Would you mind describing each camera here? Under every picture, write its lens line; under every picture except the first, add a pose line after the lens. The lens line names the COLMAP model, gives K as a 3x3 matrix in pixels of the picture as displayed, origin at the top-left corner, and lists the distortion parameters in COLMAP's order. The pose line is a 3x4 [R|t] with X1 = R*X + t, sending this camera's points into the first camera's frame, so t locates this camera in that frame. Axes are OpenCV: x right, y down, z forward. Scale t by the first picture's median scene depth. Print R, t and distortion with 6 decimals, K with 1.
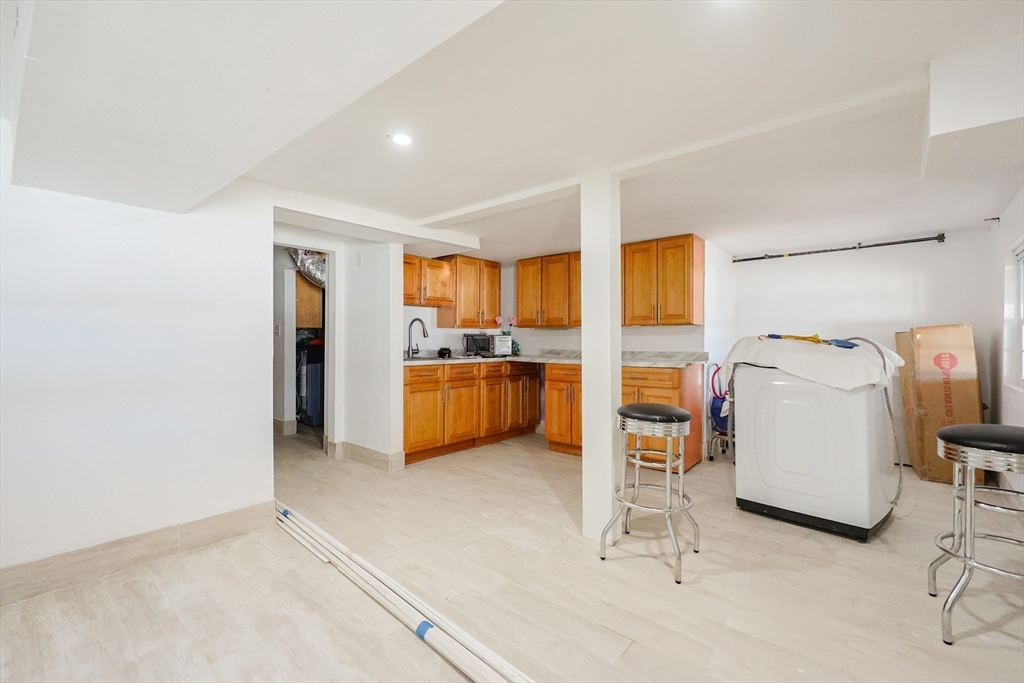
lens RADIAL K [[436.6, 0, 512.0], [0, 436.6, 341.5], [0, 0, 1]] dist [0.001549, 0.000007]
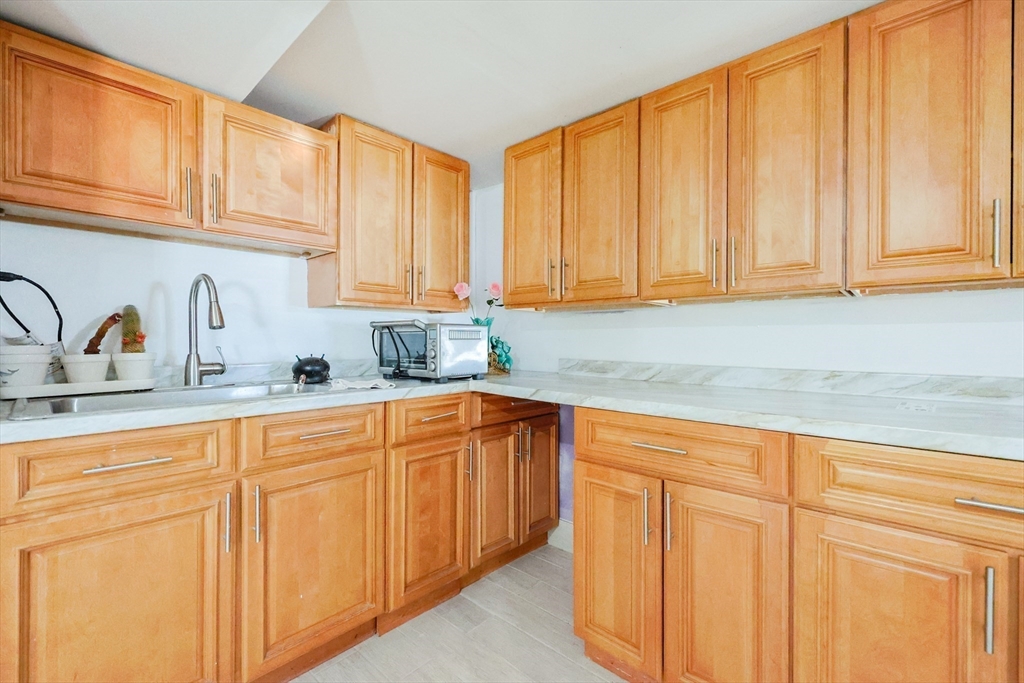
lens RADIAL K [[436.6, 0, 512.0], [0, 436.6, 341.5], [0, 0, 1]] dist [0.001549, 0.000007]
pose [[0.999189, 0.000382, -0.040256, 0.038118], [-0.000159, 0.999985, 0.005548, -0.001800], [0.040258, -0.005538, 0.999174, 0.603554]]
